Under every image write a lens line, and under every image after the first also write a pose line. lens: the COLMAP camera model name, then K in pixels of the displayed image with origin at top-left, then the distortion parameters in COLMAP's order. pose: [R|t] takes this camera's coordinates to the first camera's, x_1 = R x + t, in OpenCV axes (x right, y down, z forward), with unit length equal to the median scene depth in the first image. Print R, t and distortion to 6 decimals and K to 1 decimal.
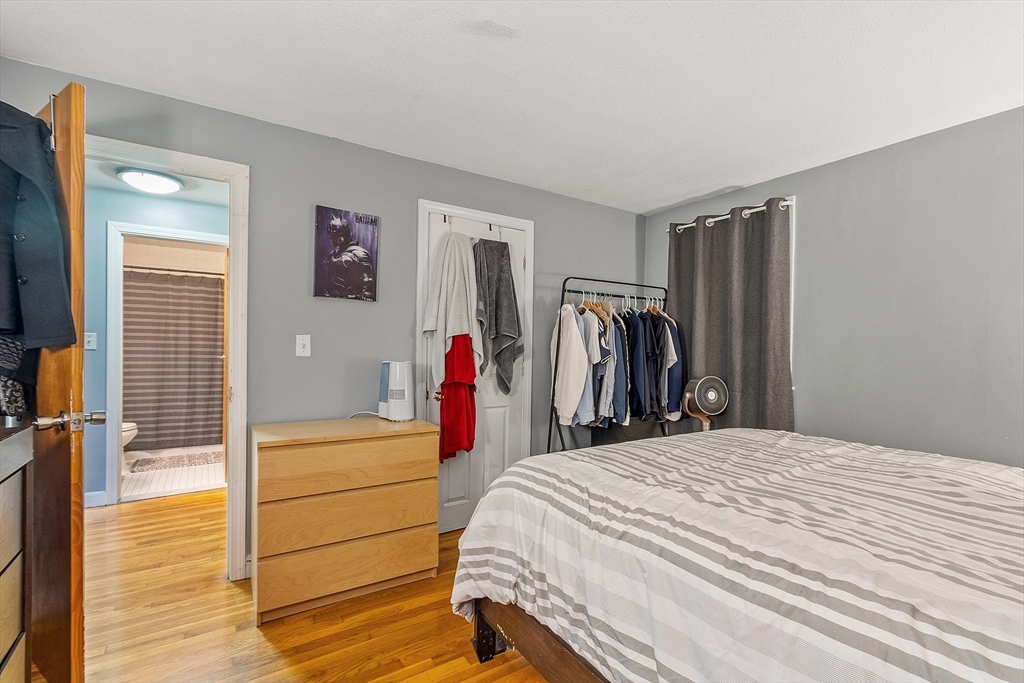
lens RADIAL K [[466.9, 0, 511.8], [0, 466.9, 348.3], [0, 0, 1]] dist [-0.001272, -0.000484]
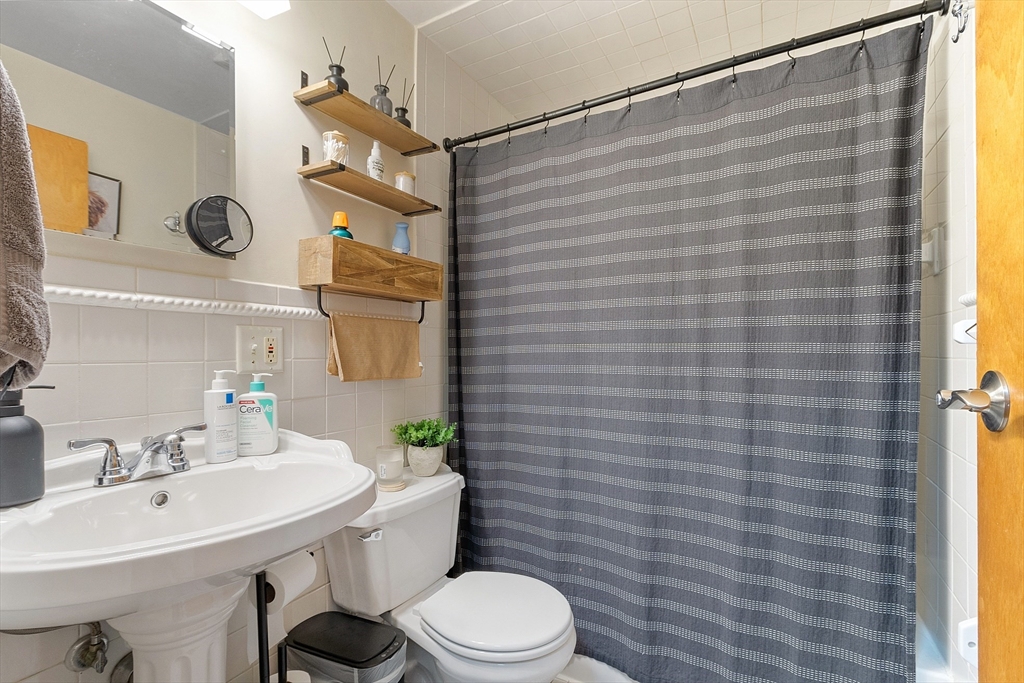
lens RADIAL K [[466.9, 0, 508.0], [0, 466.9, 352.0], [0, 0, 1]] dist [-0.001272, -0.000484]
pose [[0.441313, -0.014005, -0.897244, -0.511629], [0.005074, 0.999901, -0.013112, 0.007659], [0.897339, 0.001234, 0.441341, 0.759161]]
